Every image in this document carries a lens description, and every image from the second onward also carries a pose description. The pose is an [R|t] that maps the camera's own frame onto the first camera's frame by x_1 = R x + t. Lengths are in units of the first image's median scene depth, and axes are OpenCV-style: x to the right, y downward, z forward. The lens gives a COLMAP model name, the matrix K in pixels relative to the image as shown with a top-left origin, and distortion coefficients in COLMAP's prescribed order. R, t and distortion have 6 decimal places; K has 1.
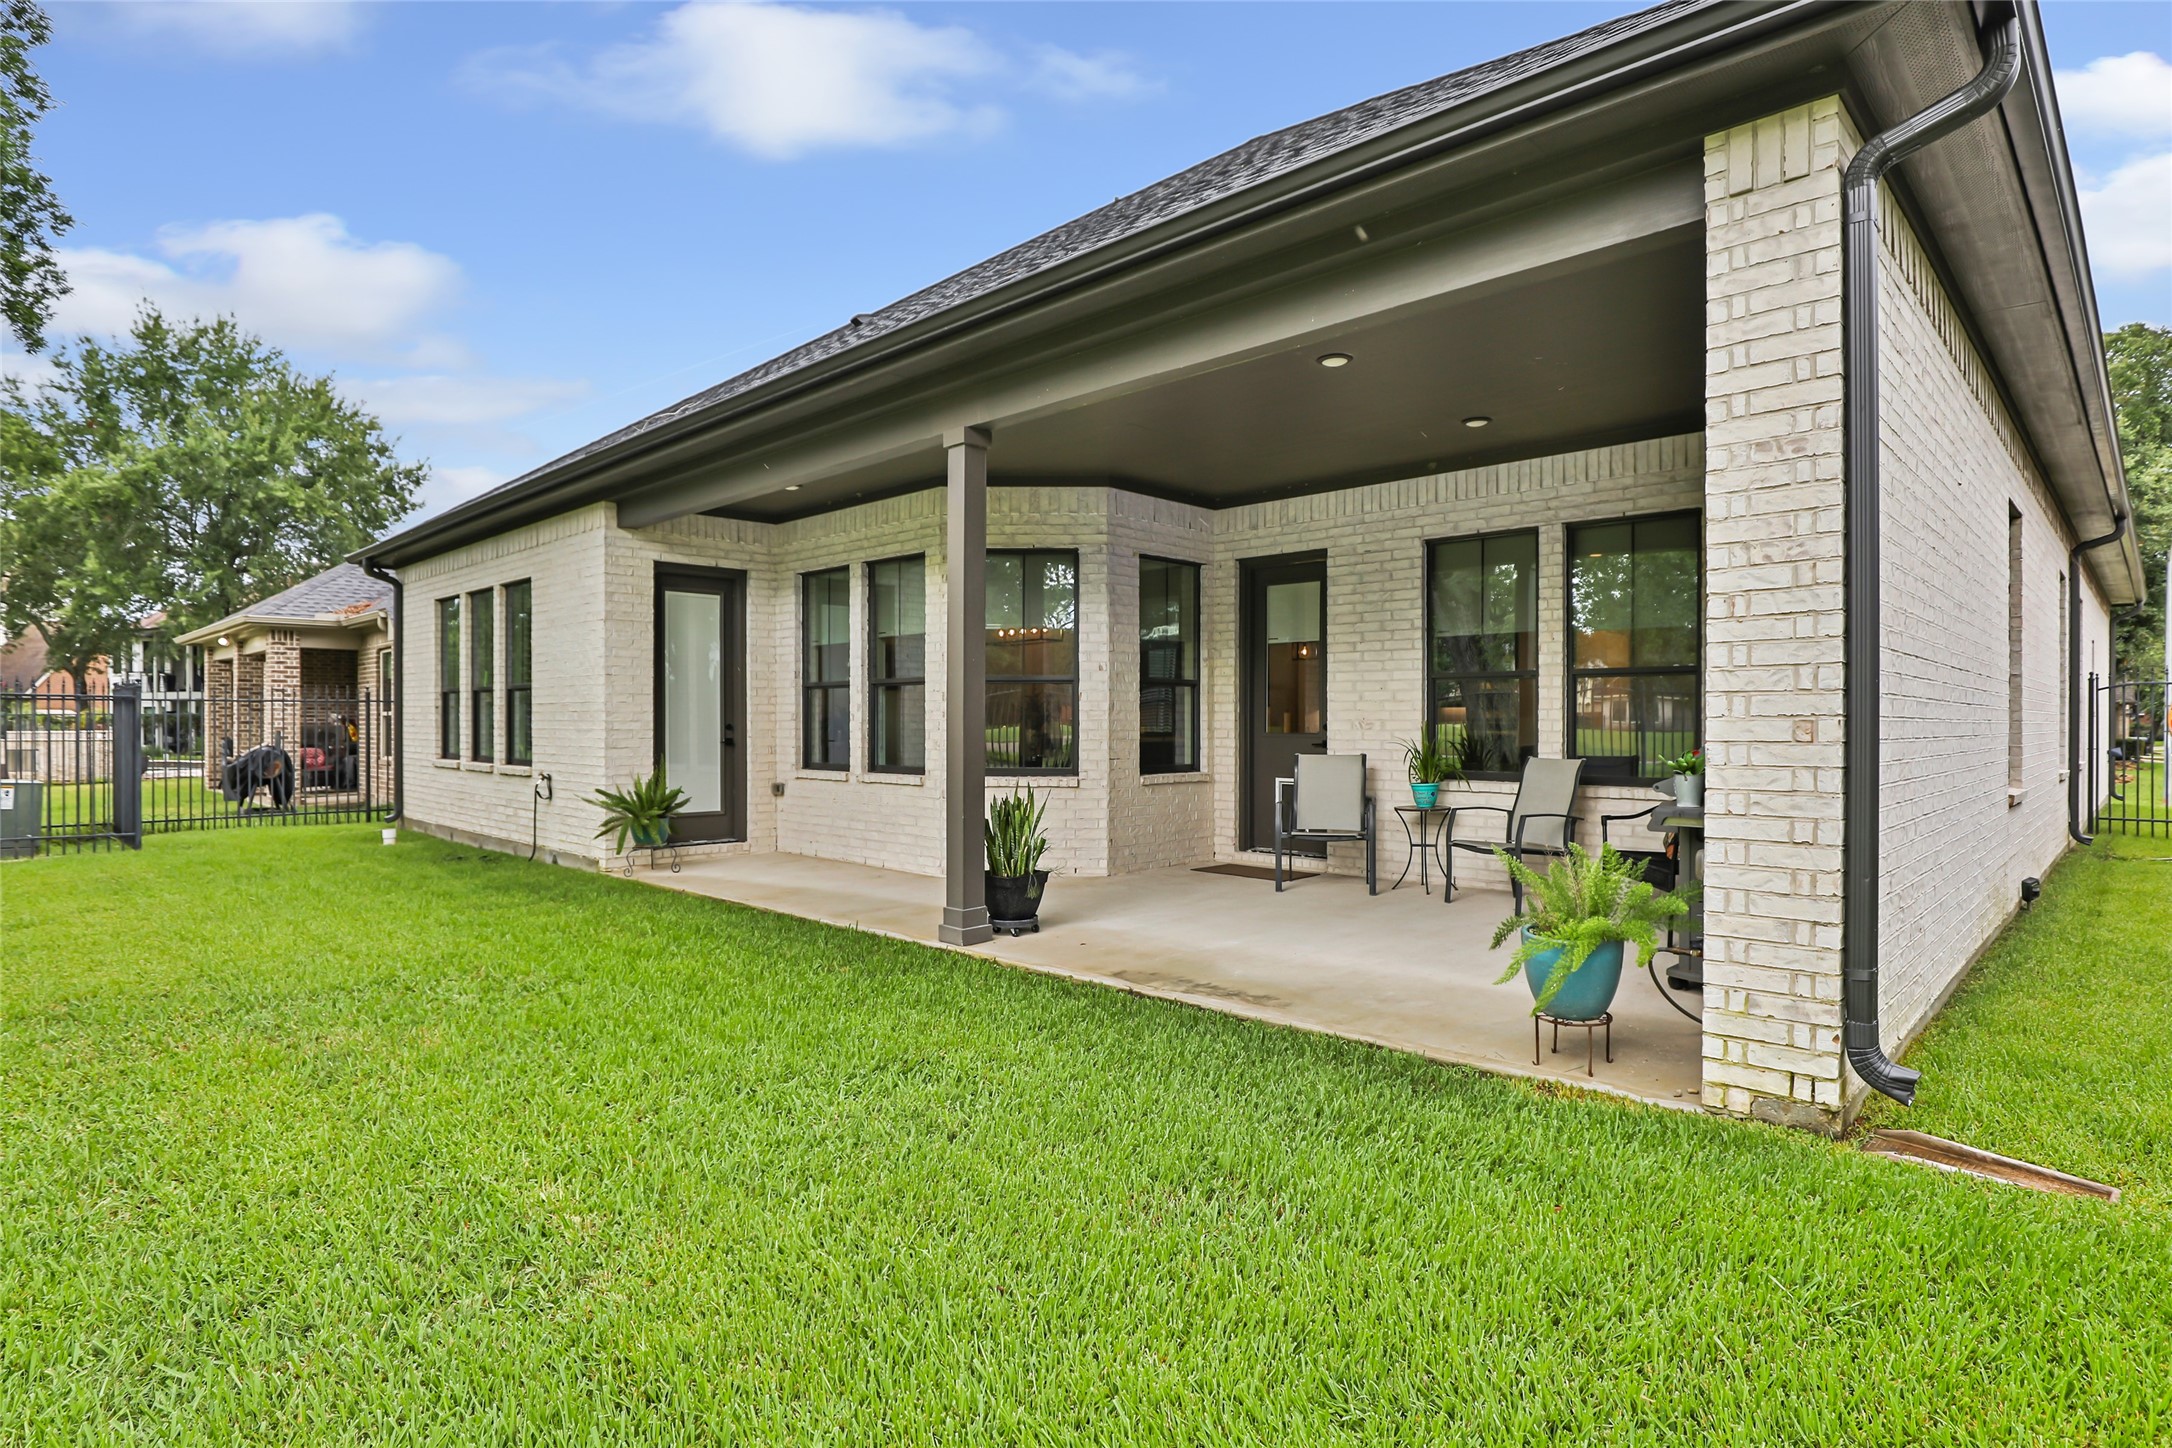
lens RADIAL K [[1147.0, 0, 1070.0], [0, 1147.0, 724.7], [0, 0, 1]] dist [-0.005133, -0.001329]
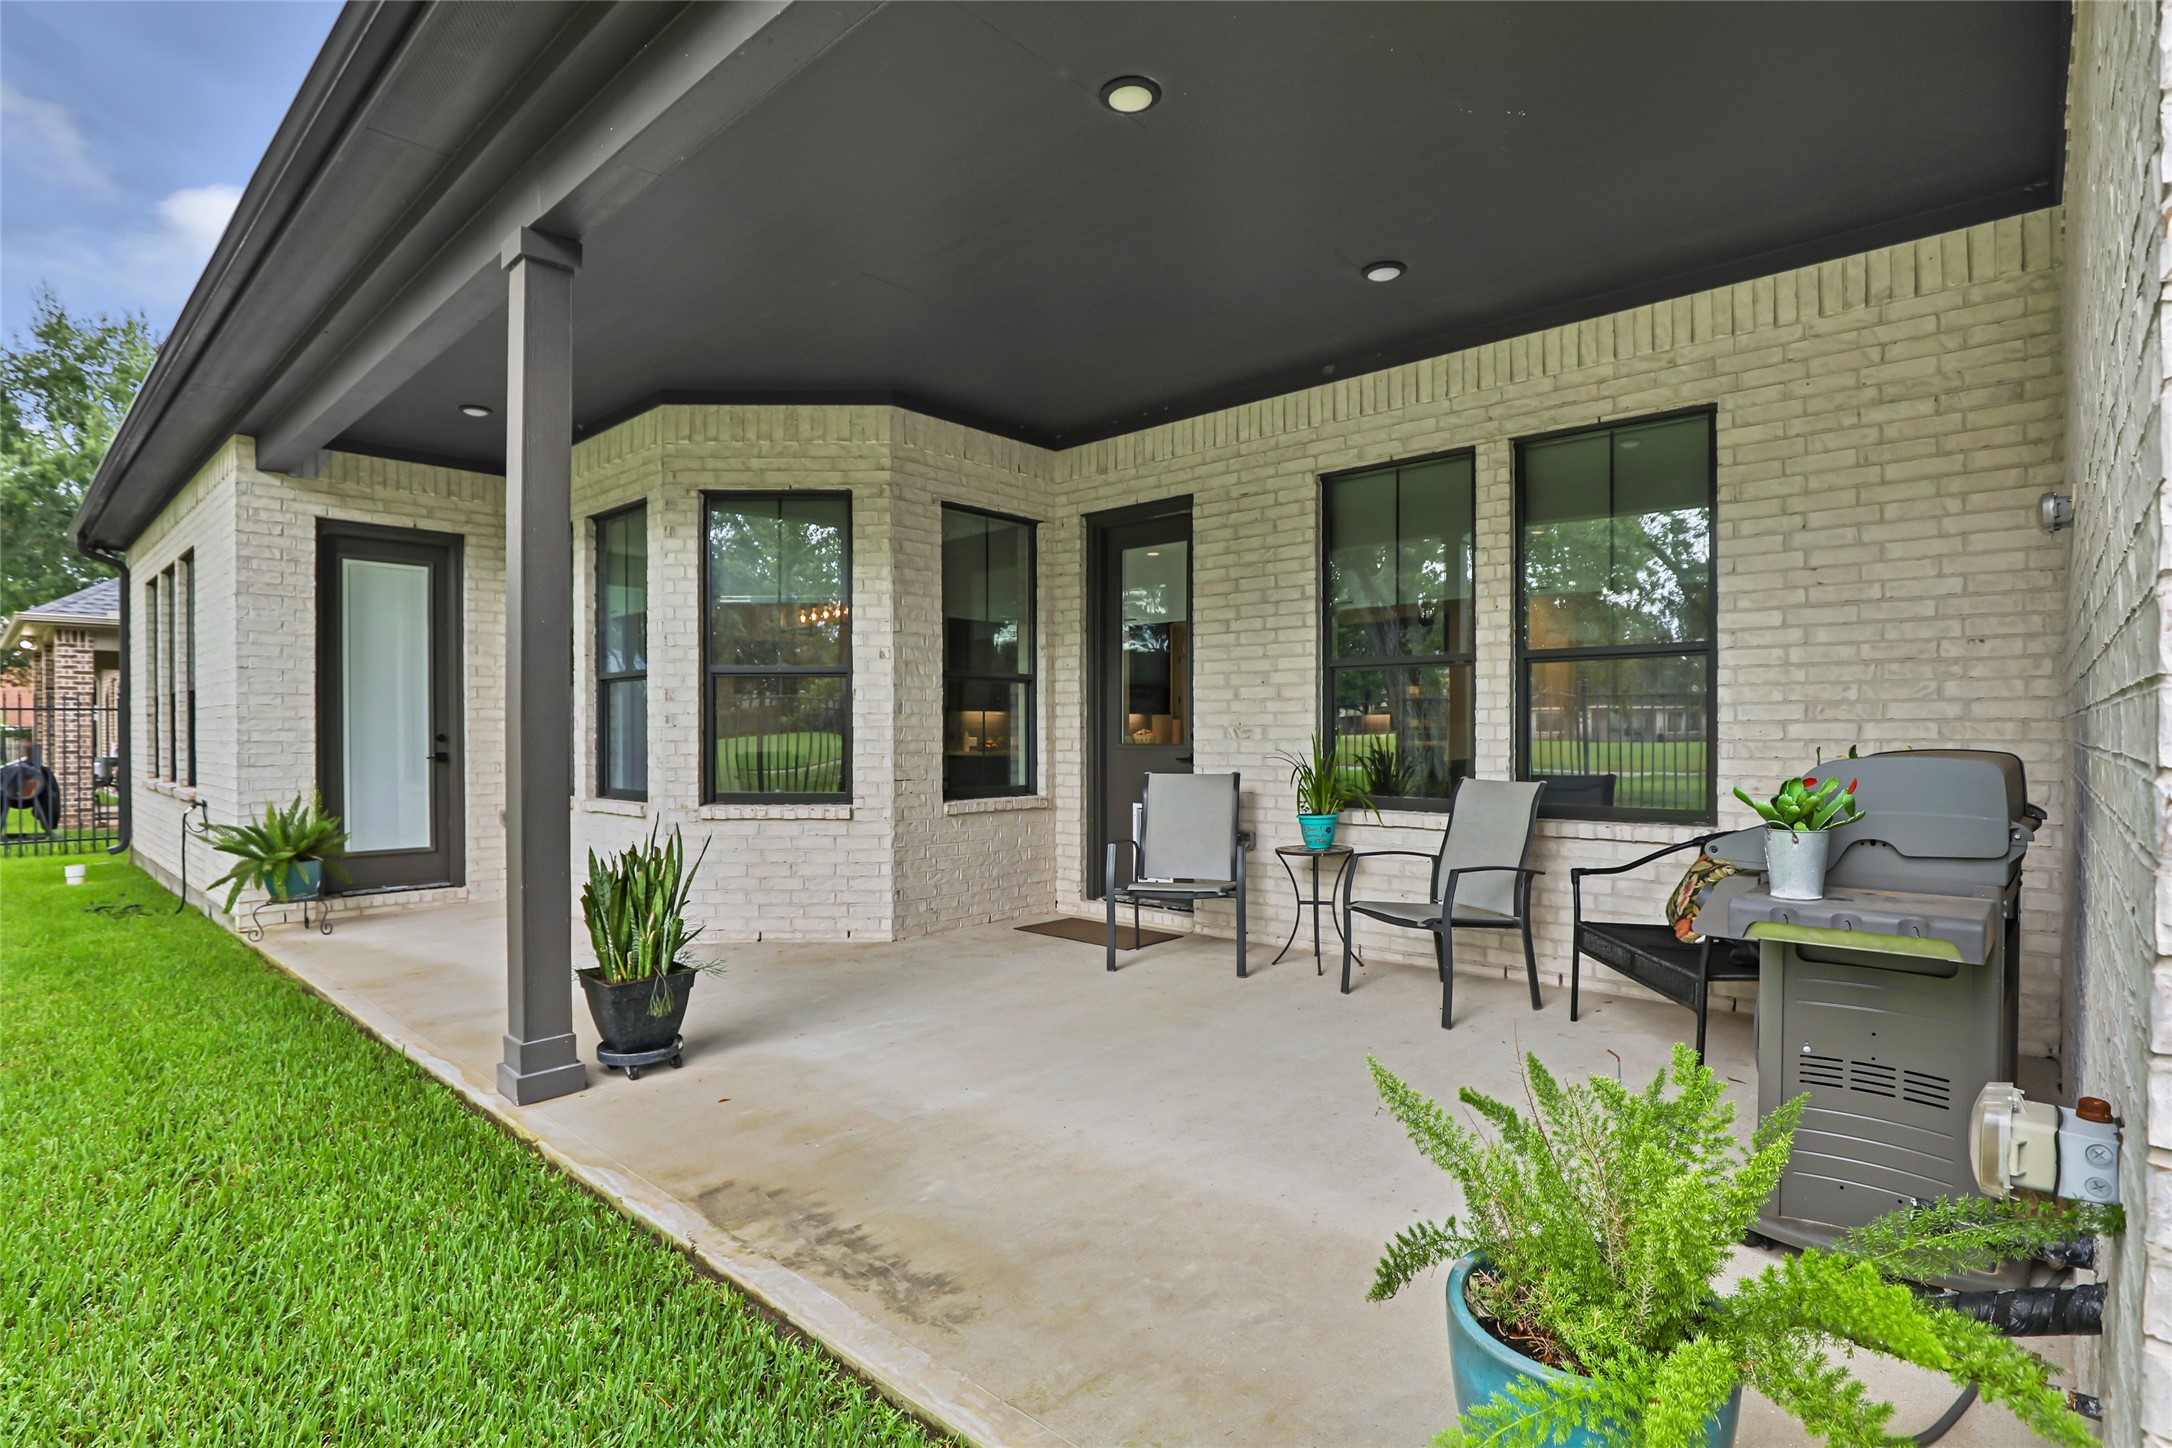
lens RADIAL K [[1029.2, 0, 1104.7], [0, 1029.2, 739.4], [0, 0, 1]] dist [-0.012428, 0.003152]
pose [[0.998838, -0.002468, 0.048130, 0.136010], [0.002341, 0.999994, 0.002714, 0.002560], [-0.048136, -0.002598, 0.998837, 0.342968]]
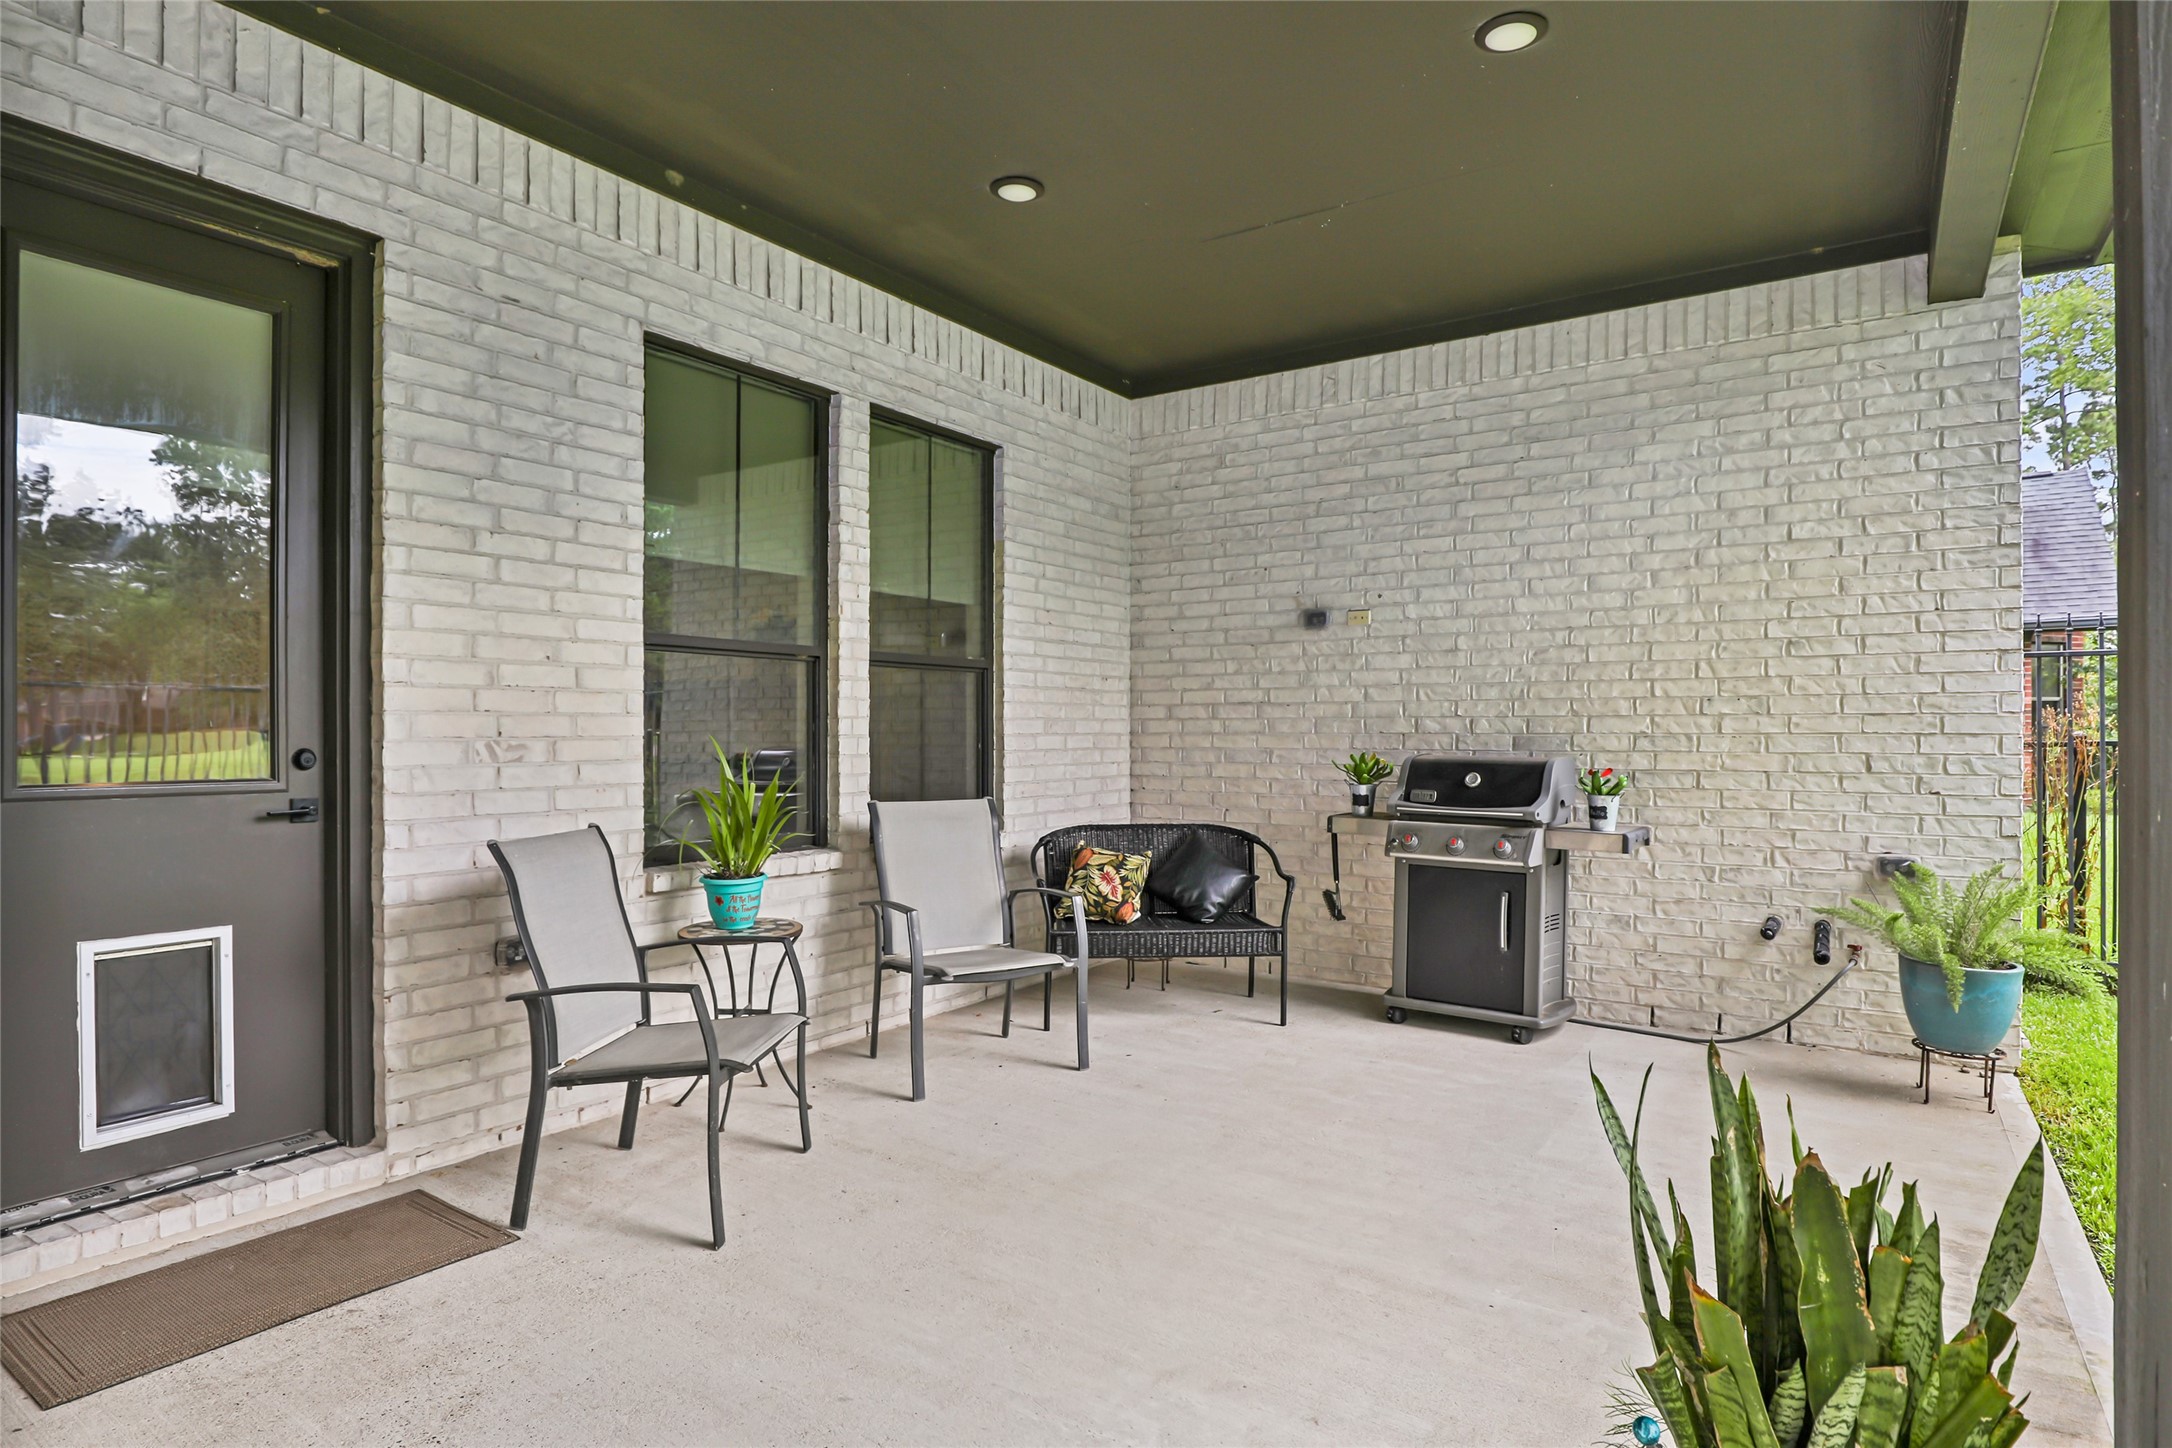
lens RADIAL K [[1147.0, 0, 1096.5], [0, 1147.0, 725.4], [0, 0, 1]] dist [-0.005133, -0.001329]
pose [[-0.154847, 0.001029, 0.987938, -0.147712], [-0.001352, 0.999998, -0.001253, -0.007720], [-0.987937, -0.001530, -0.154846, 0.847823]]
